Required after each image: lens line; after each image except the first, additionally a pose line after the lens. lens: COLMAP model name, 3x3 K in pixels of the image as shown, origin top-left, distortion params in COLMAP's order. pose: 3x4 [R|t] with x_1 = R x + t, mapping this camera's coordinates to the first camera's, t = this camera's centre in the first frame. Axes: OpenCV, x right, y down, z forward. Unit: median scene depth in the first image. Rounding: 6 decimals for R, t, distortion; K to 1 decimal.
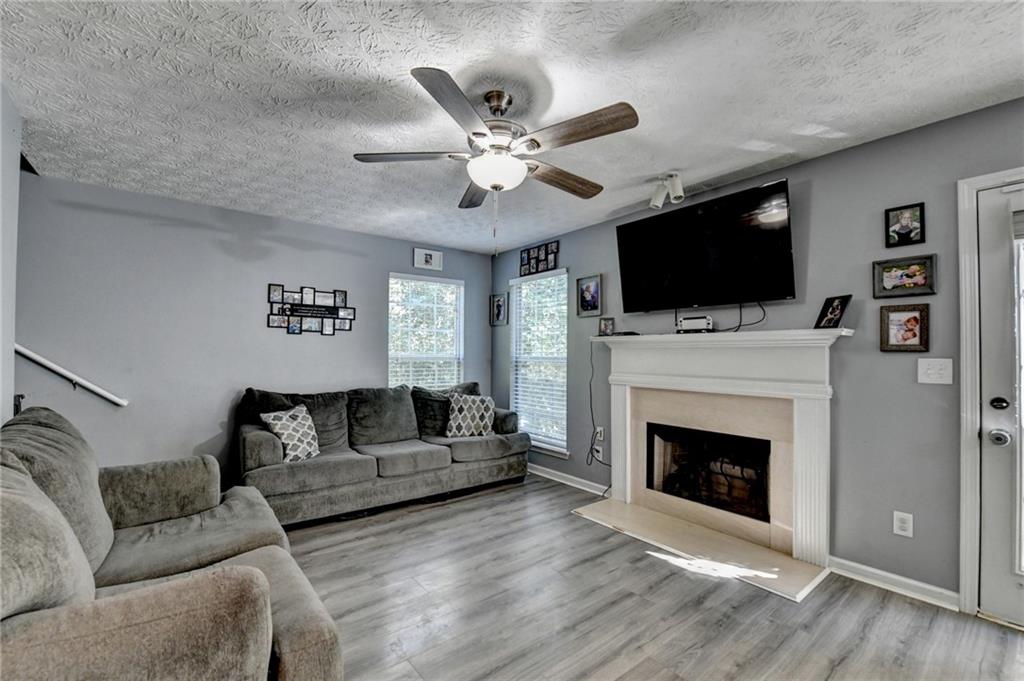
lens RADIAL K [[422.9, 0, 511.3], [0, 422.9, 346.7], [0, 0, 1]] dist [-0.018298, -0.001252]
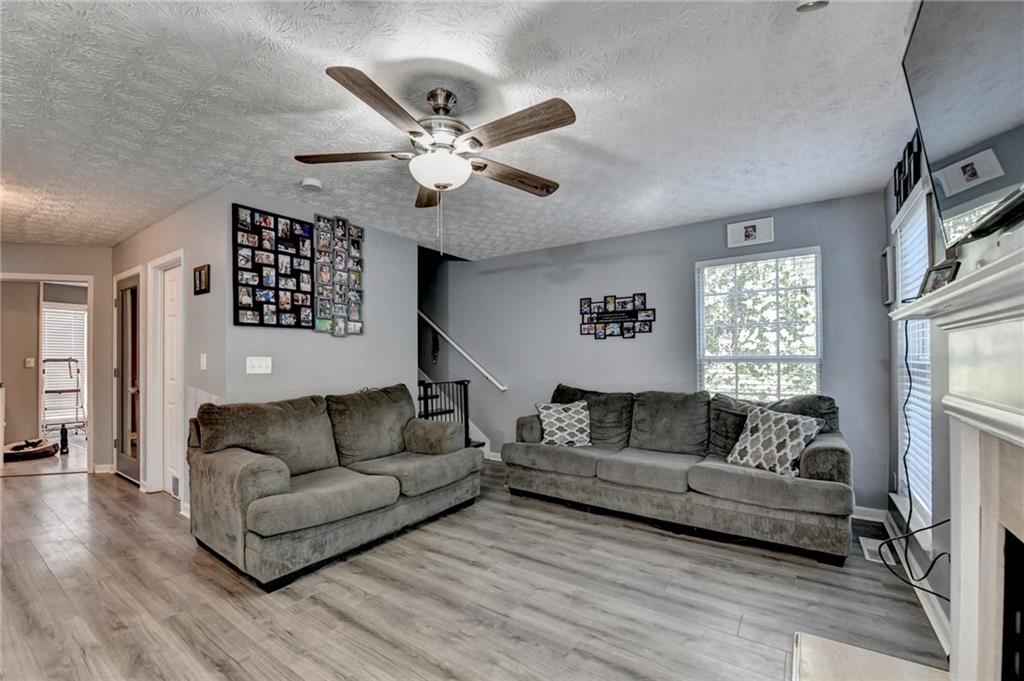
lens RADIAL K [[422.9, 0, 530.1], [0, 422.9, 356.0], [0, 0, 1]] dist [-0.018298, -0.001252]
pose [[0.315940, -0.015451, -0.948653, 0.542673], [0.025629, 0.999642, -0.007746, 0.021086], [0.948433, -0.021866, 0.316222, 0.489694]]
